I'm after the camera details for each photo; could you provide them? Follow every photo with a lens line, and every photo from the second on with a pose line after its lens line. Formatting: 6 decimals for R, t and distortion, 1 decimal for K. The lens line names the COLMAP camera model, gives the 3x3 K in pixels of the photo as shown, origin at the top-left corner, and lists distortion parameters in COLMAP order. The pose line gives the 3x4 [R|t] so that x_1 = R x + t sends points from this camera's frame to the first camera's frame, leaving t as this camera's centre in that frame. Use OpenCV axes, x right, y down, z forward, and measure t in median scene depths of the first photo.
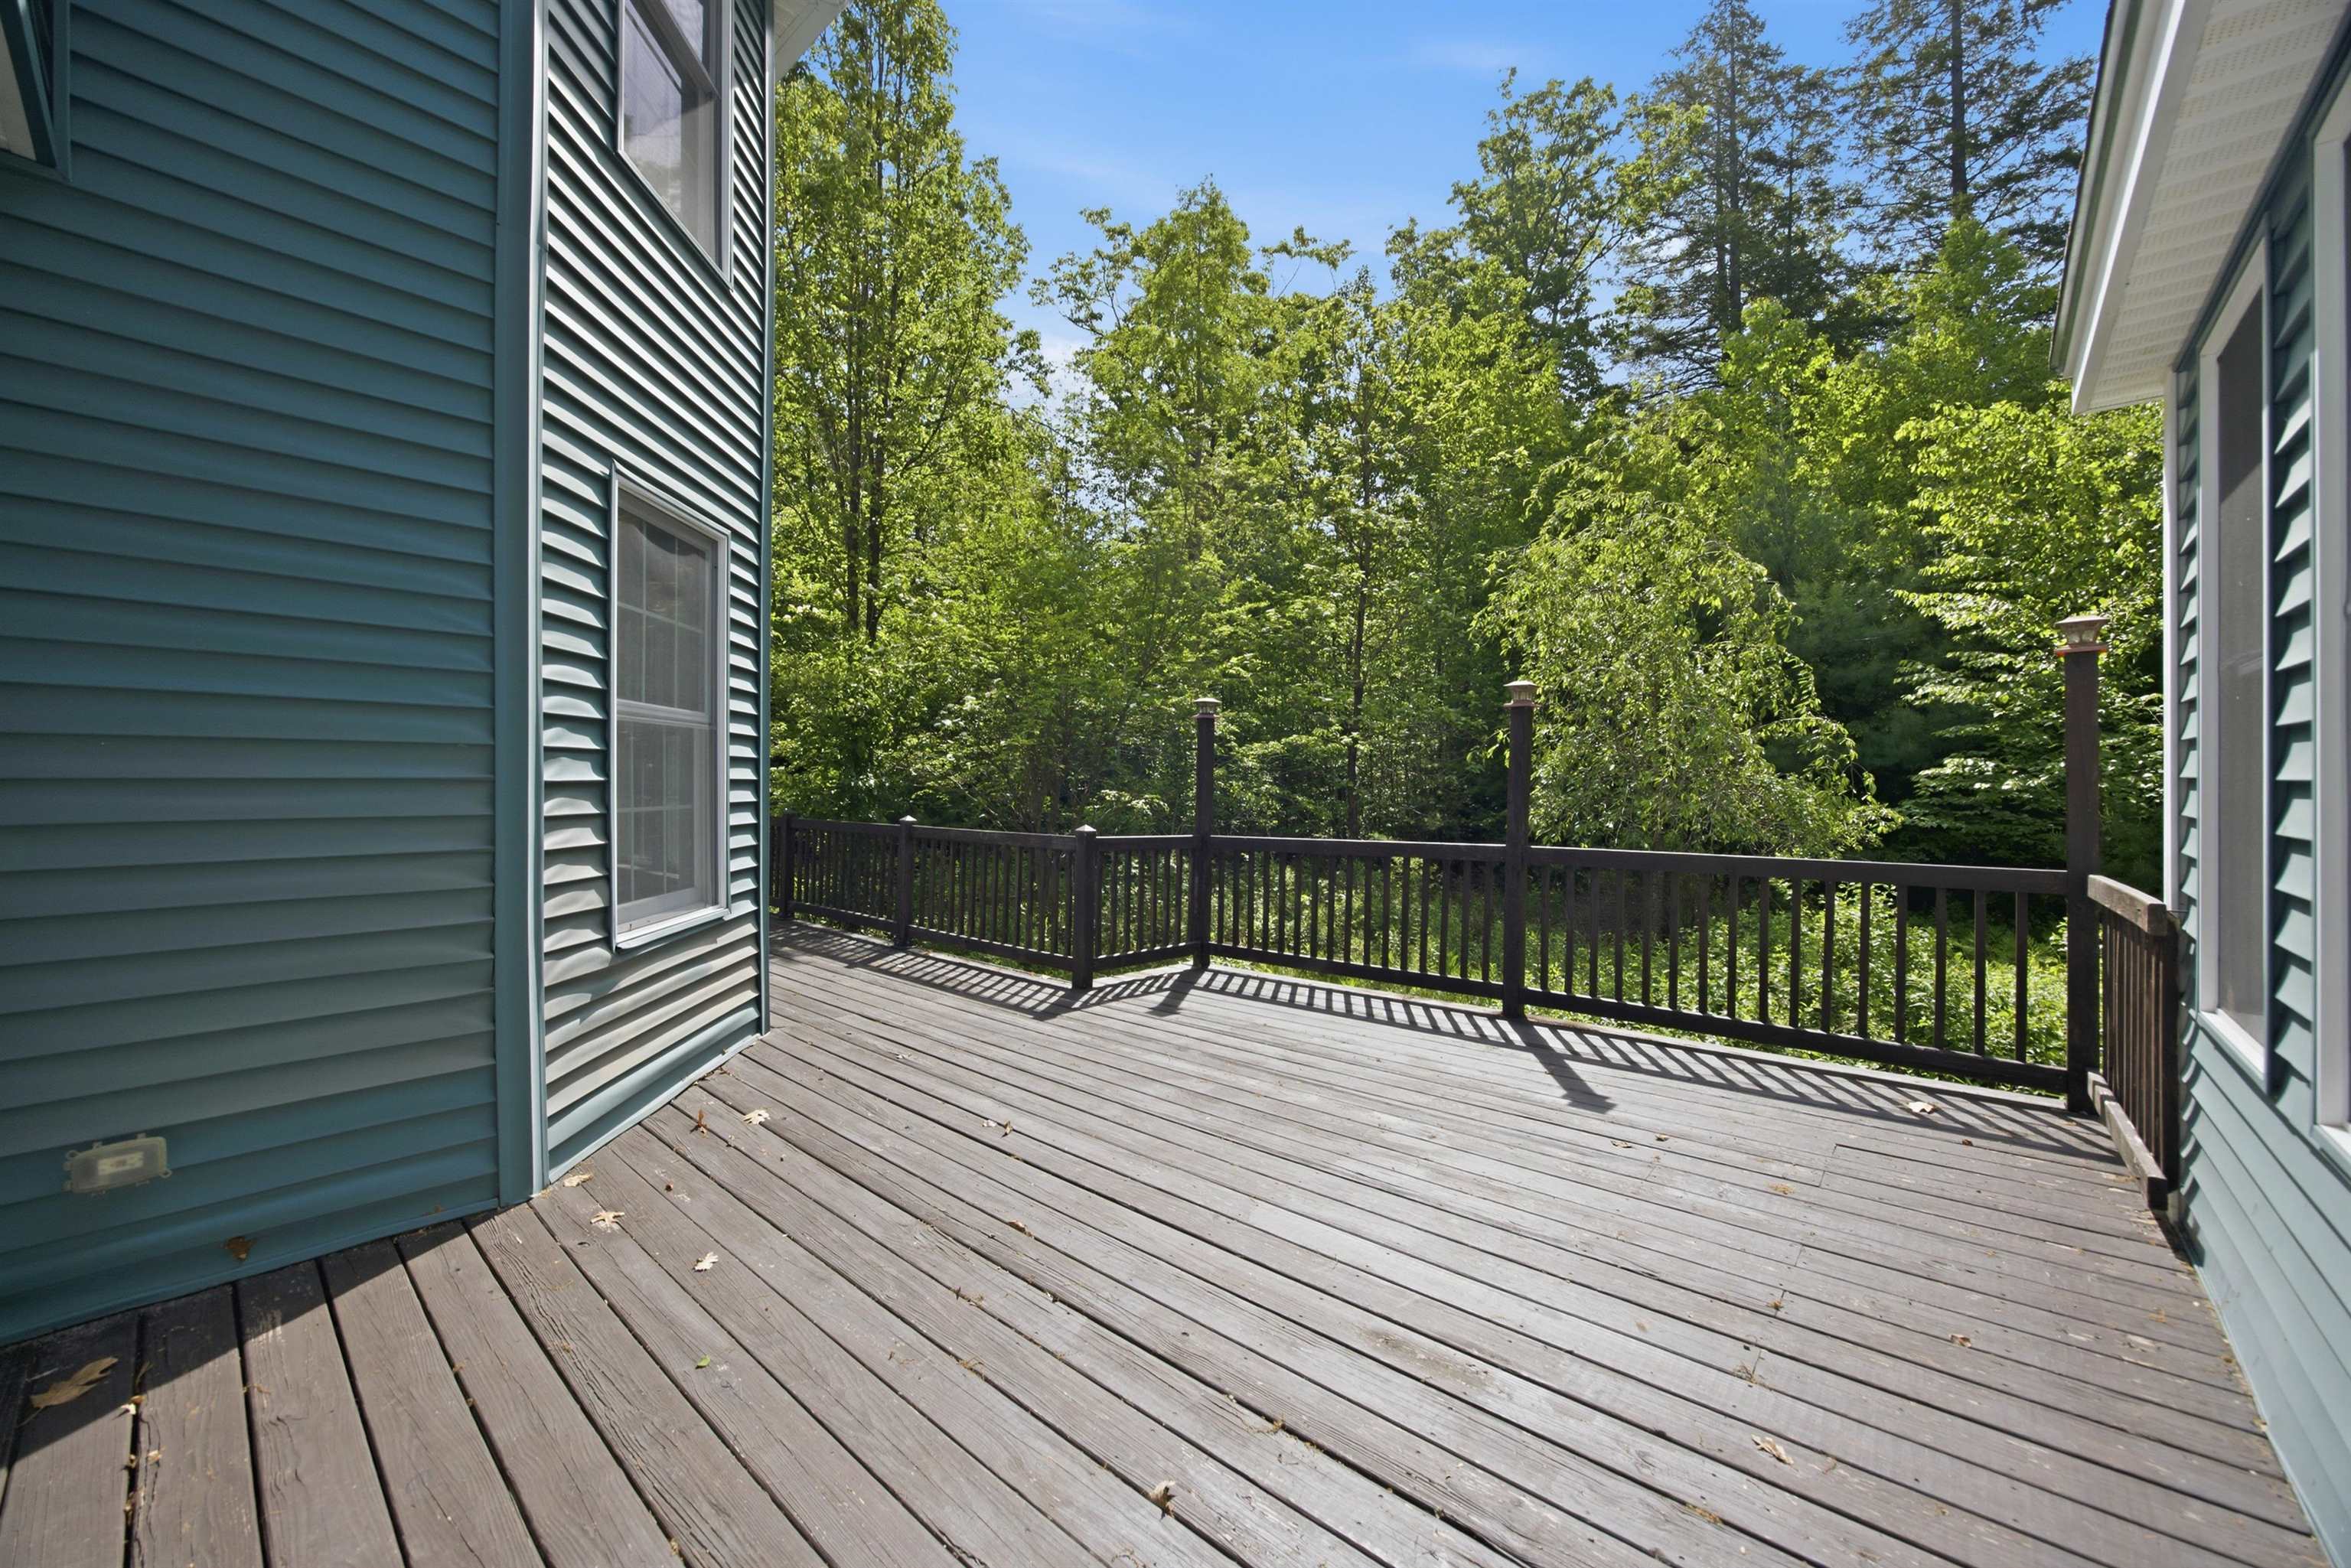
lens RADIAL K [[911.4, 0, 1176.8], [0, 911.4, 785.3], [0, 0, 1]] dist [-0.013040, 0.003362]
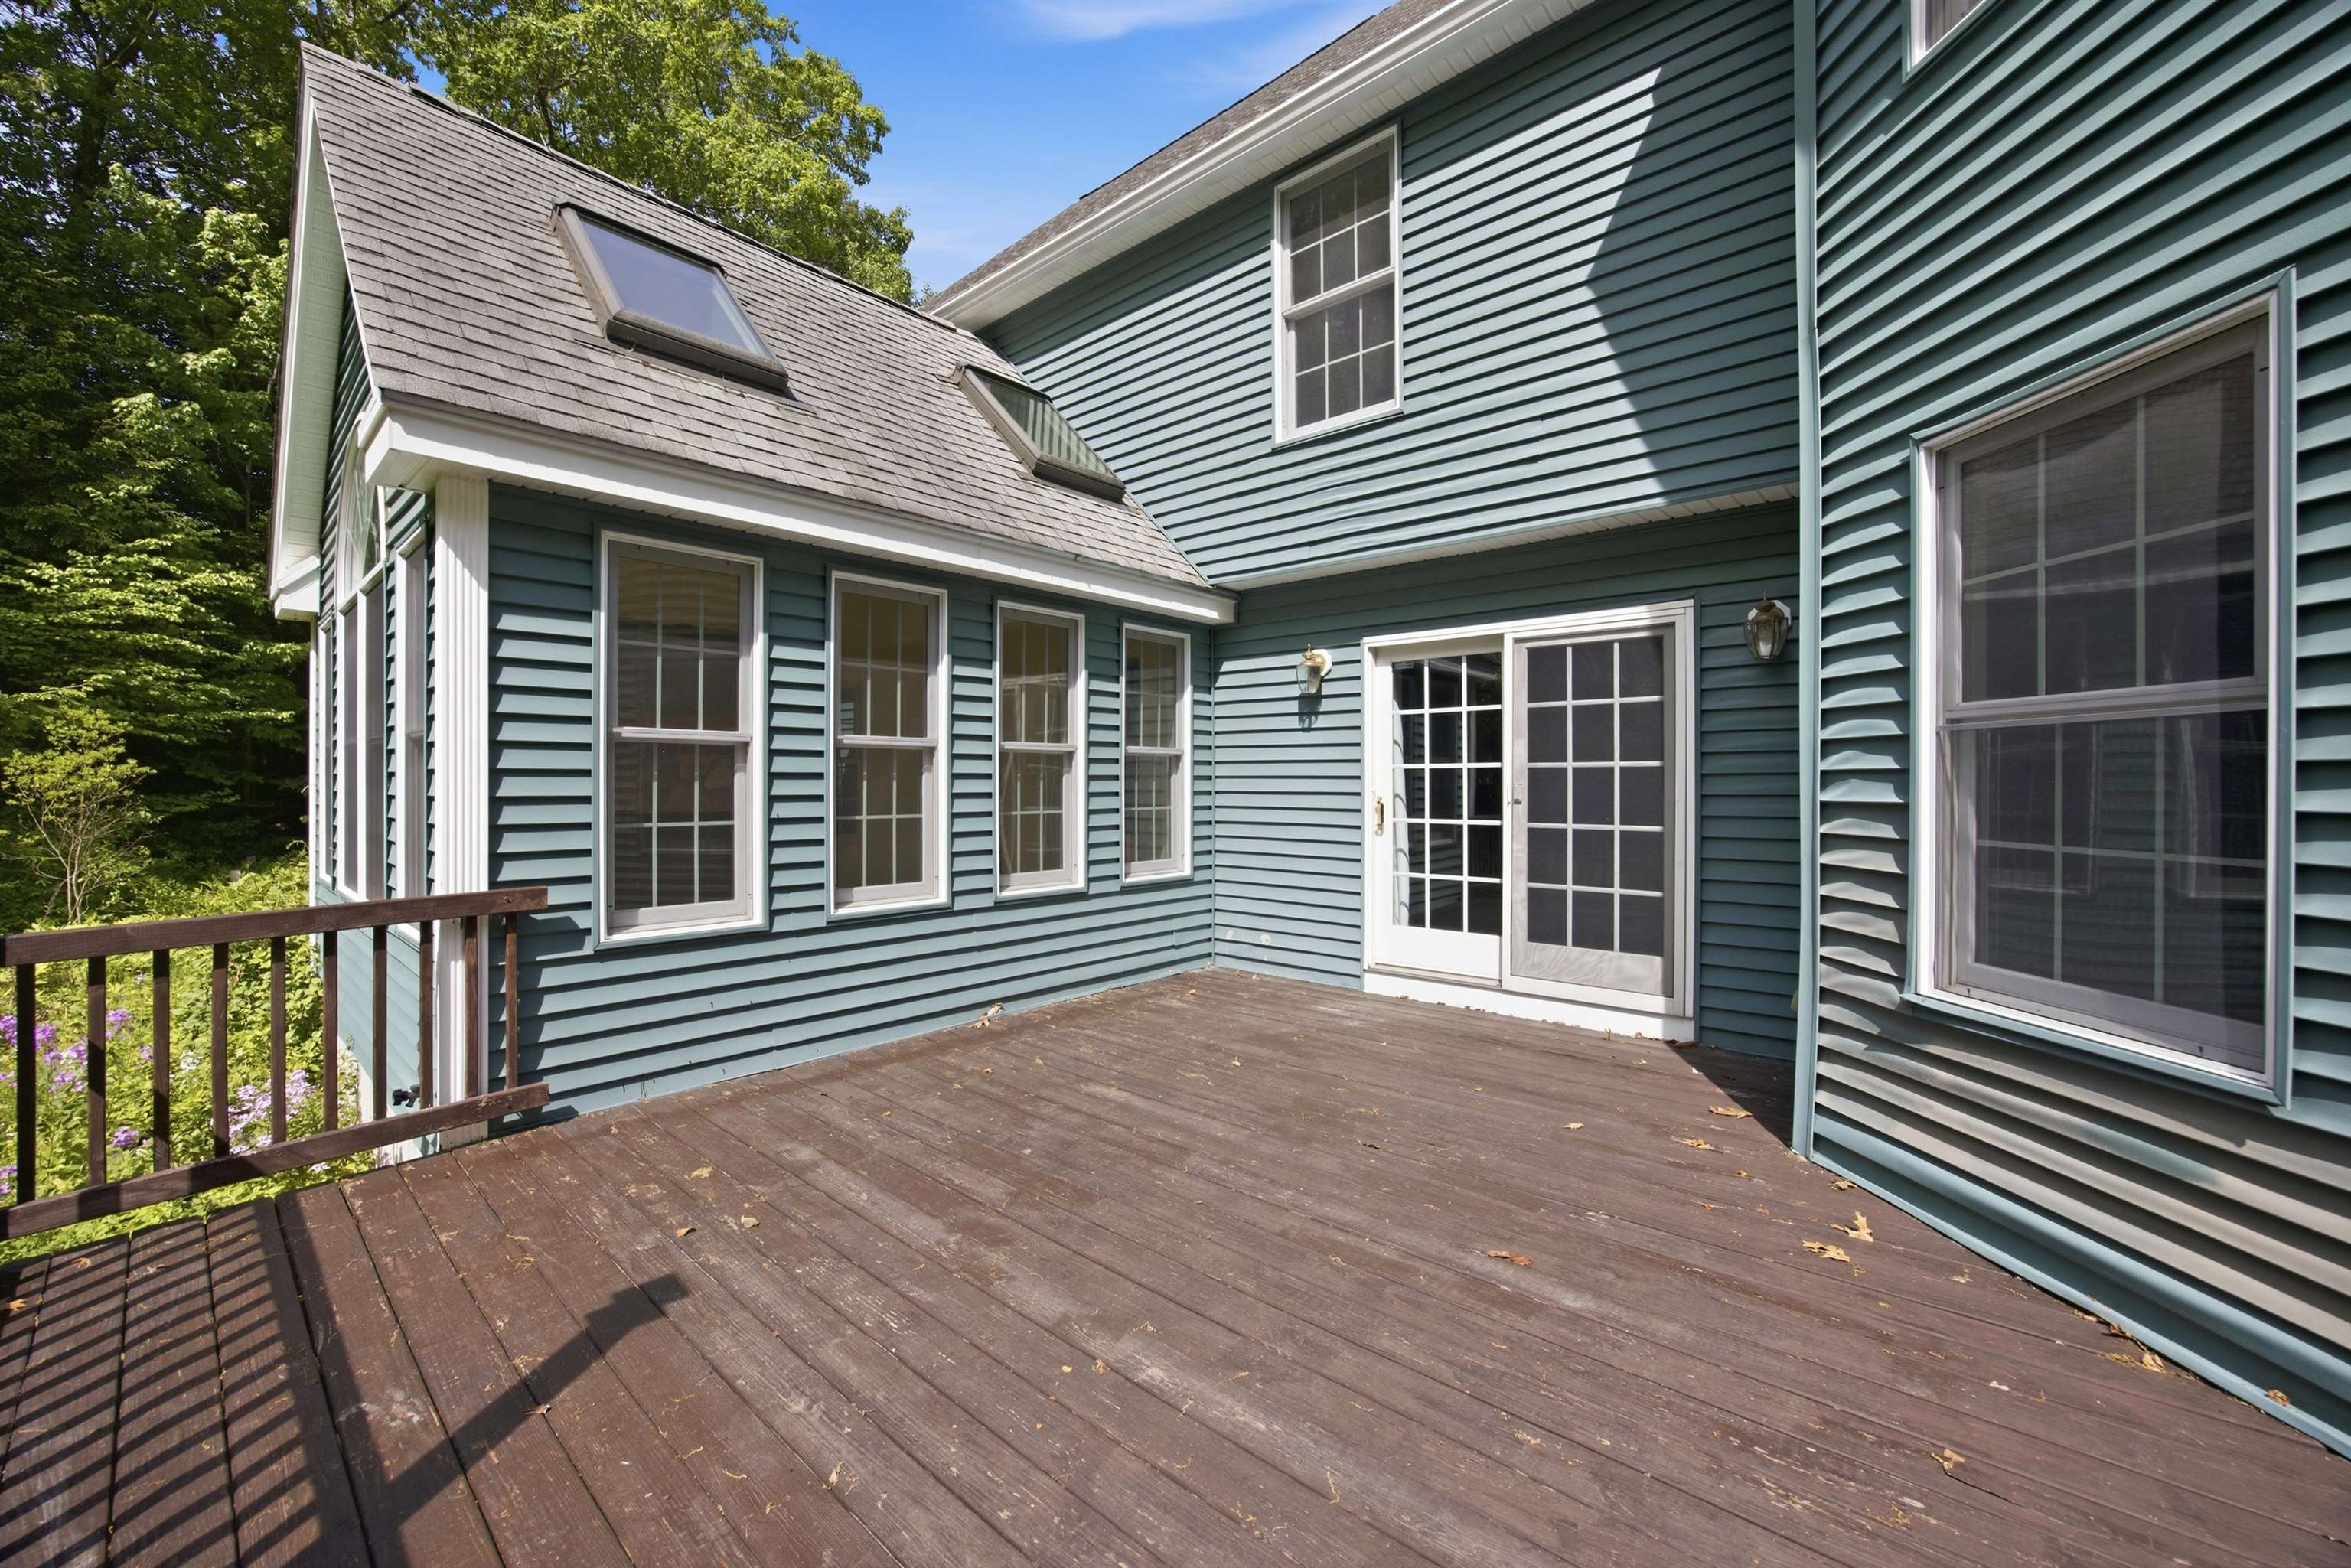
lens RADIAL K [[911.4, 0, 1172.2], [0, 911.4, 774.5], [0, 0, 1]] dist [-0.013040, 0.003362]
pose [[-0.999982, -0.002079, 0.005604, 0.082898], [-0.002101, 0.999990, -0.003892, -0.028098], [-0.005596, -0.003904, -0.999977, 1.842317]]
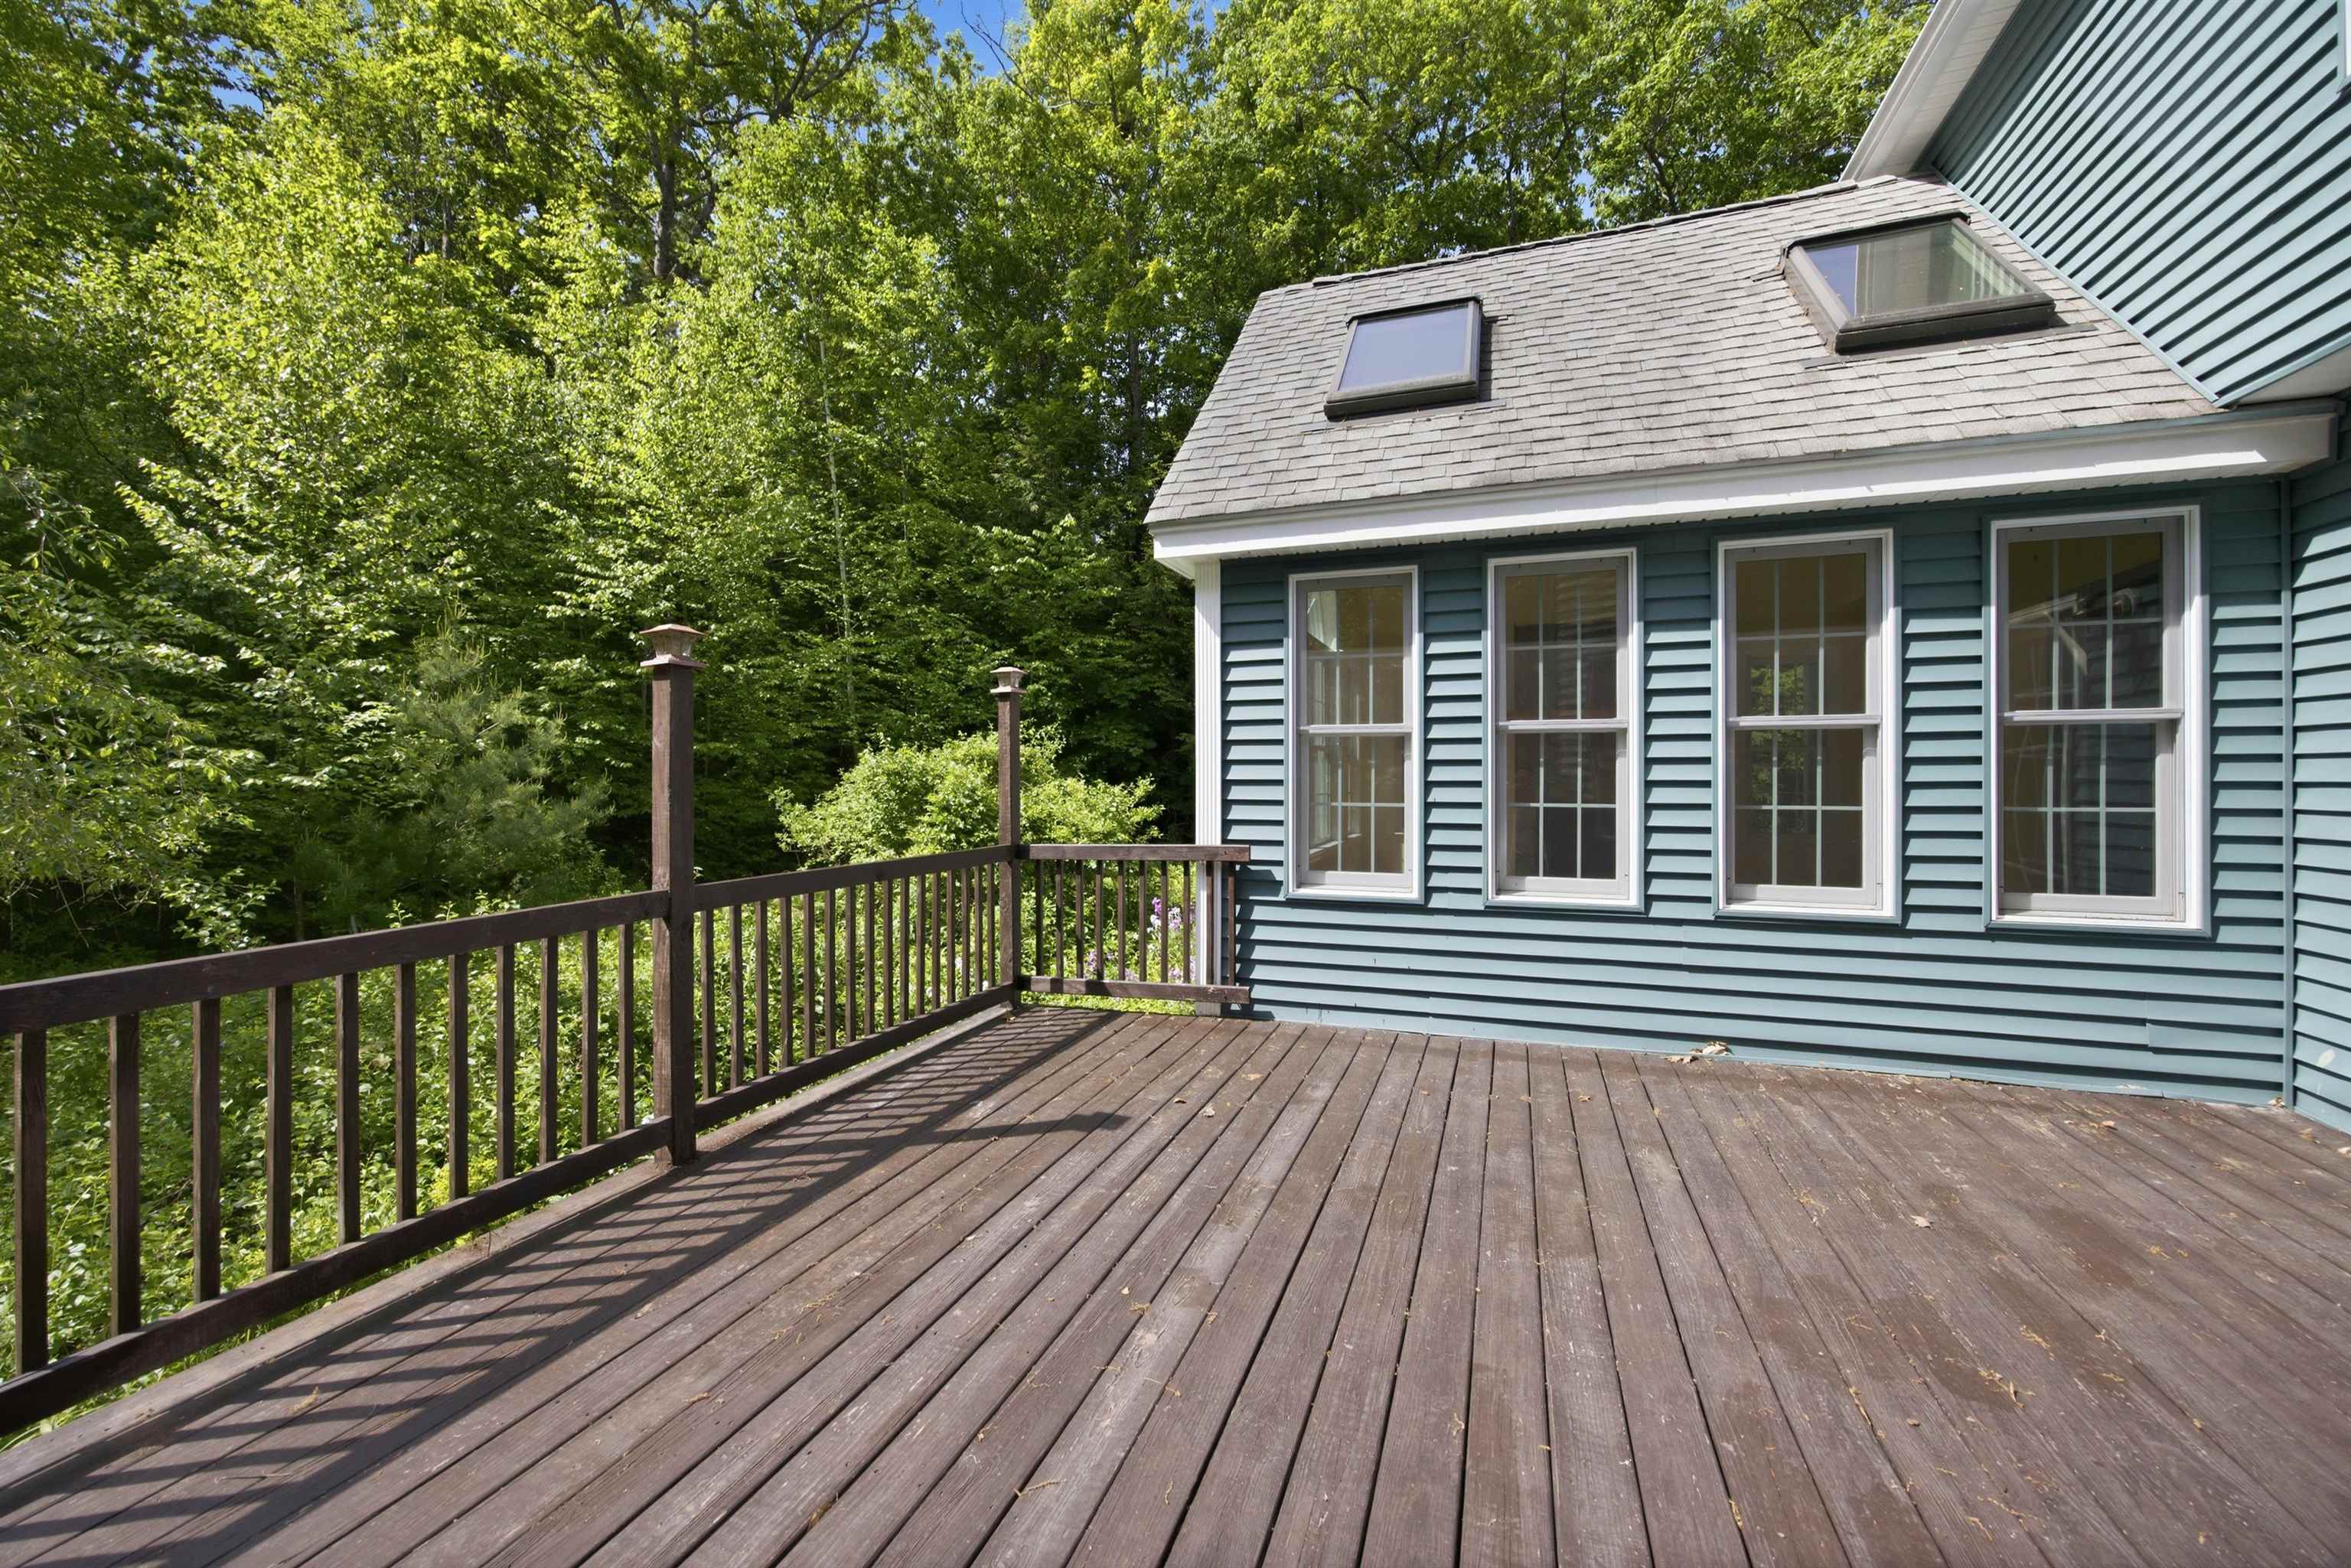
lens RADIAL K [[911.4, 0, 1176.9], [0, 911.4, 770.5], [0, 0, 1]] dist [-0.013040, 0.003362]
pose [[-0.370896, 0.003101, 0.928669, -0.519790], [0.005014, 0.999987, -0.001336, -0.018520], [-0.928661, 0.004161, -0.370907, 1.424069]]
